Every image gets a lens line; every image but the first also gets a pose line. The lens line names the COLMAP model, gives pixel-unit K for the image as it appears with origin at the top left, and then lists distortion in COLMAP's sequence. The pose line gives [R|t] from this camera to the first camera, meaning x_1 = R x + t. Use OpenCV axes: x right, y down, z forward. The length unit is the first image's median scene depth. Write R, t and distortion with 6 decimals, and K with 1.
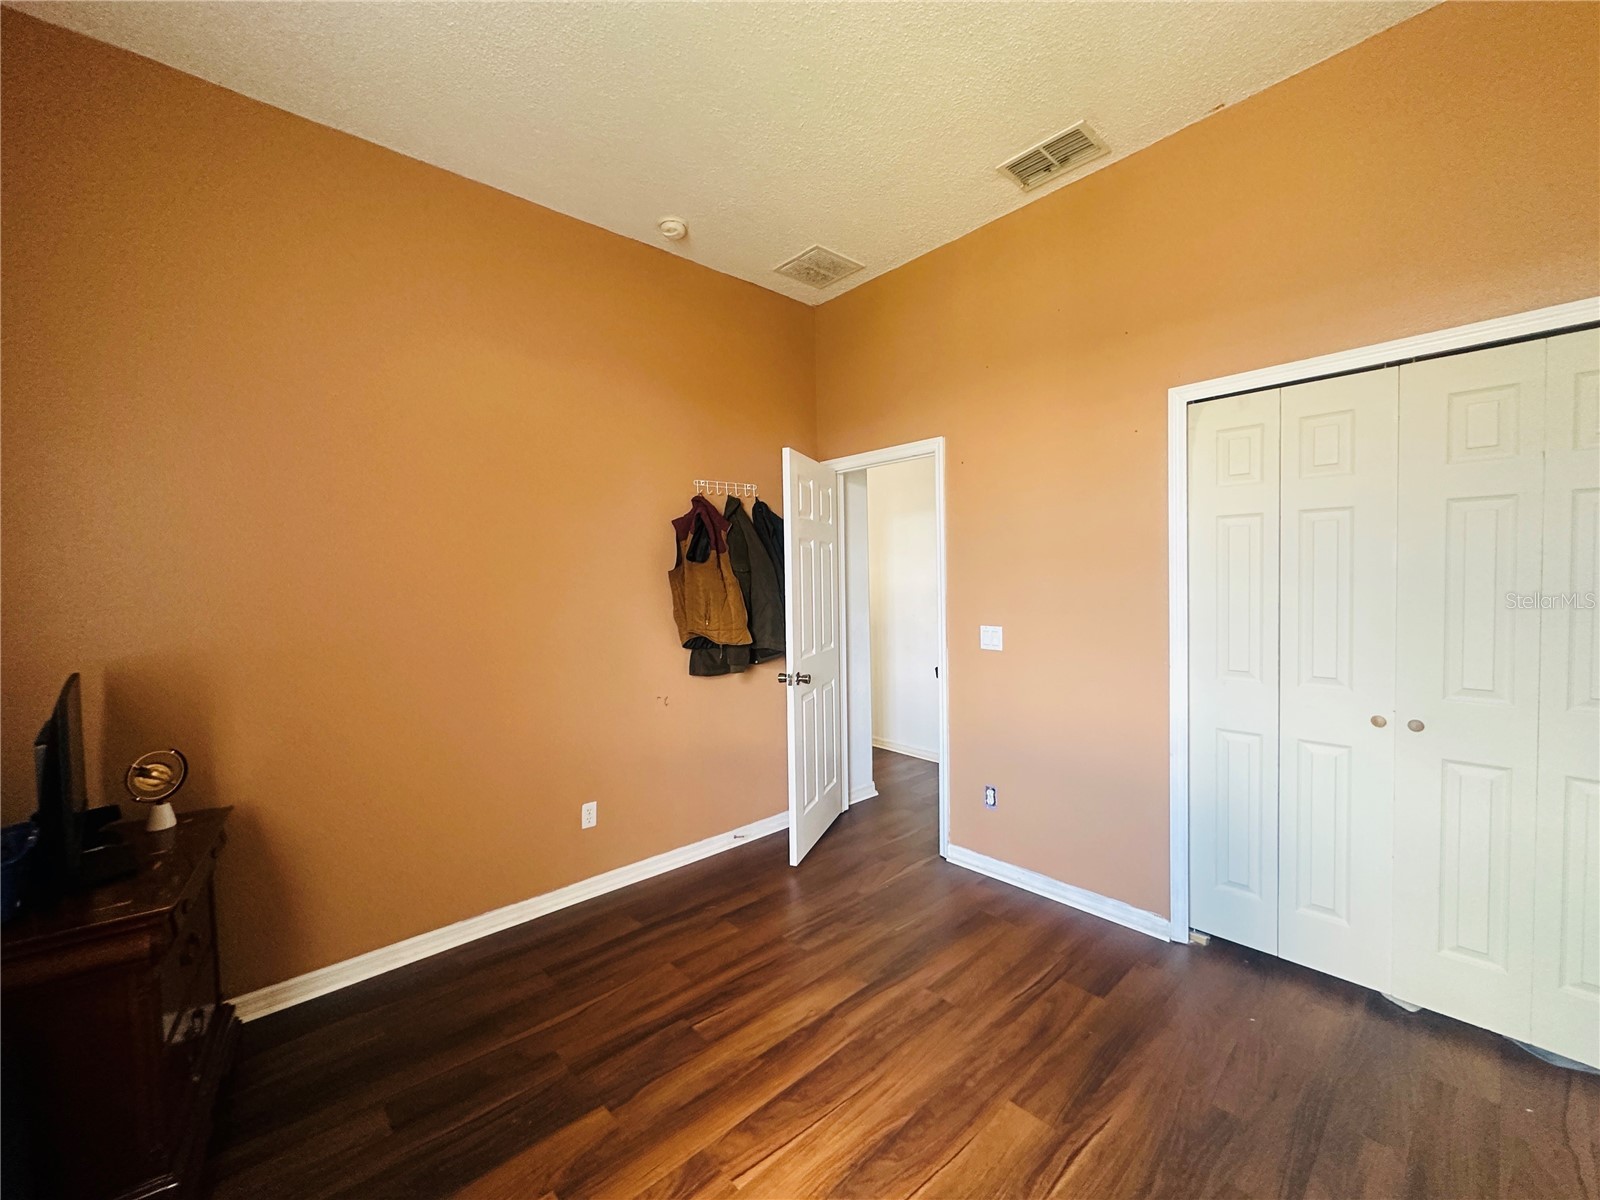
lens RADIAL K [[649.0, 0, 797.3], [0, 649.0, 604.2], [0, 0, 1]] dist [0.003408, 0.000430]
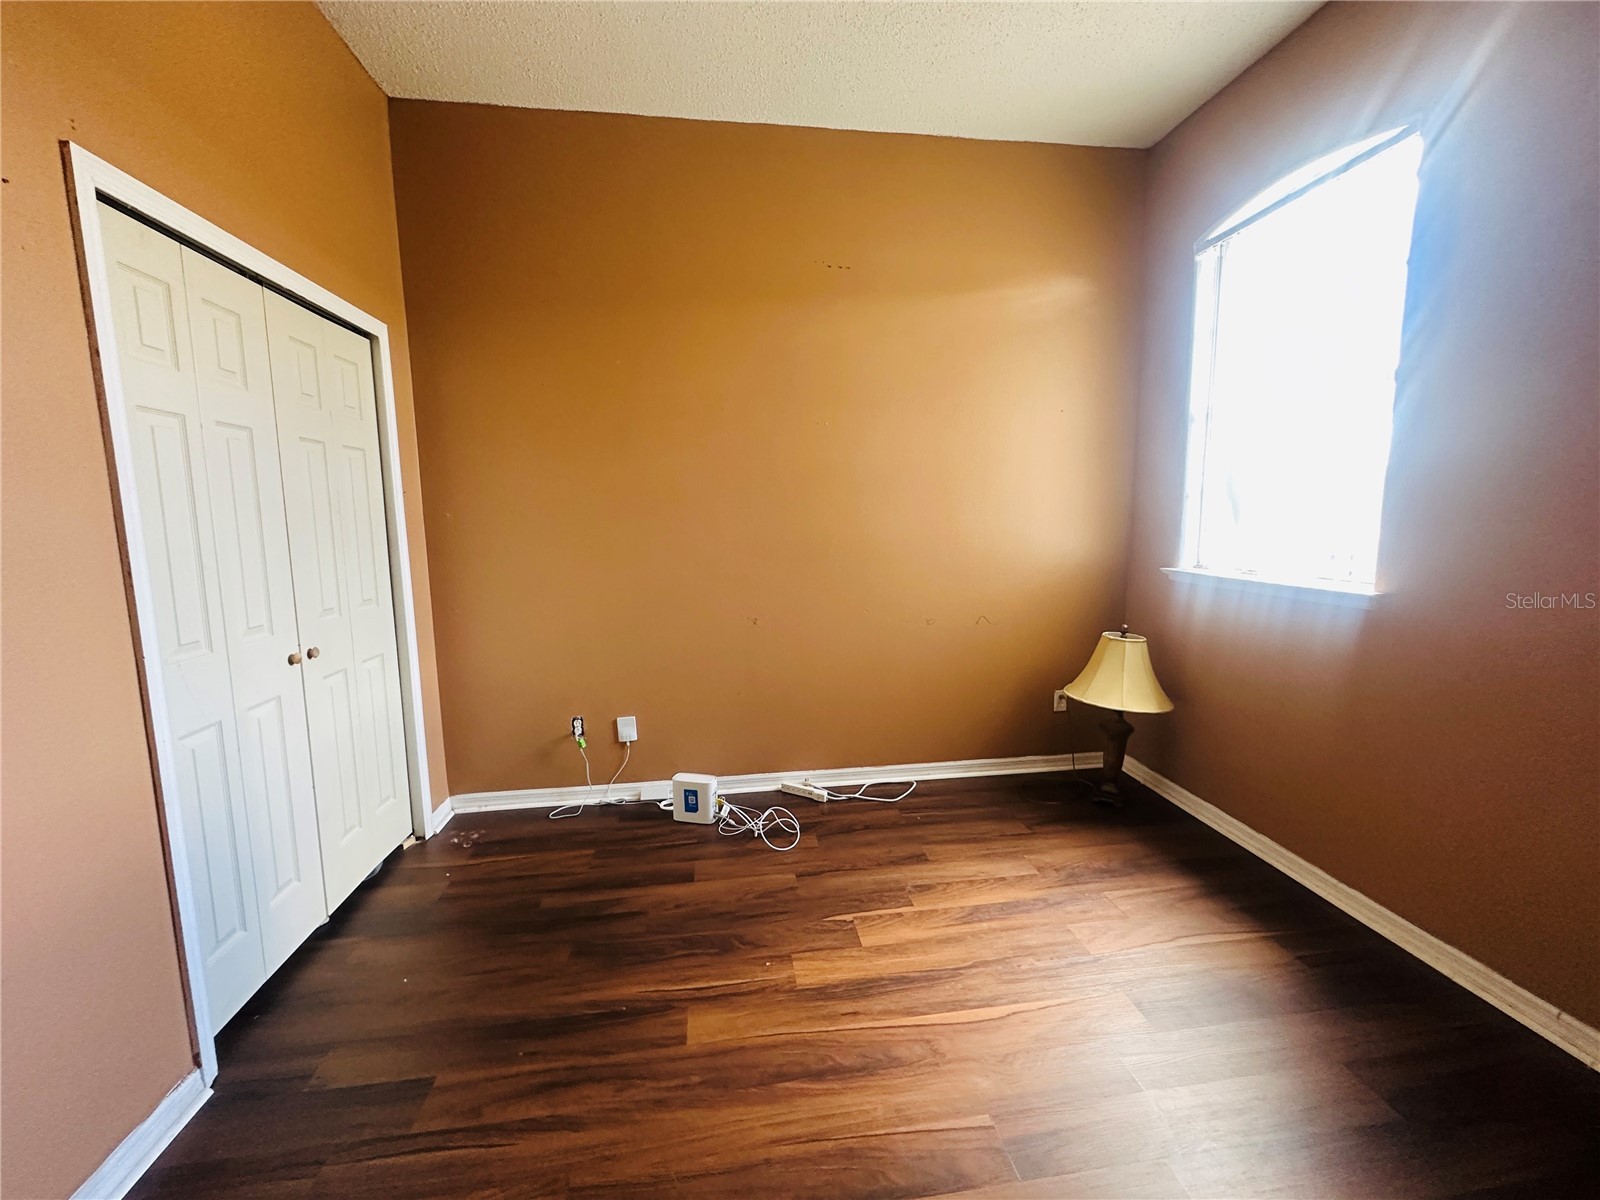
lens RADIAL K [[649.0, 0, 794.8], [0, 649.0, 593.4], [0, 0, 1]] dist [0.003408, 0.000430]
pose [[-0.832681, -0.034974, 0.552647, -0.303616], [0.047441, 0.989829, 0.134121, -0.014880], [-0.551717, 0.137899, -0.822553, 1.565368]]
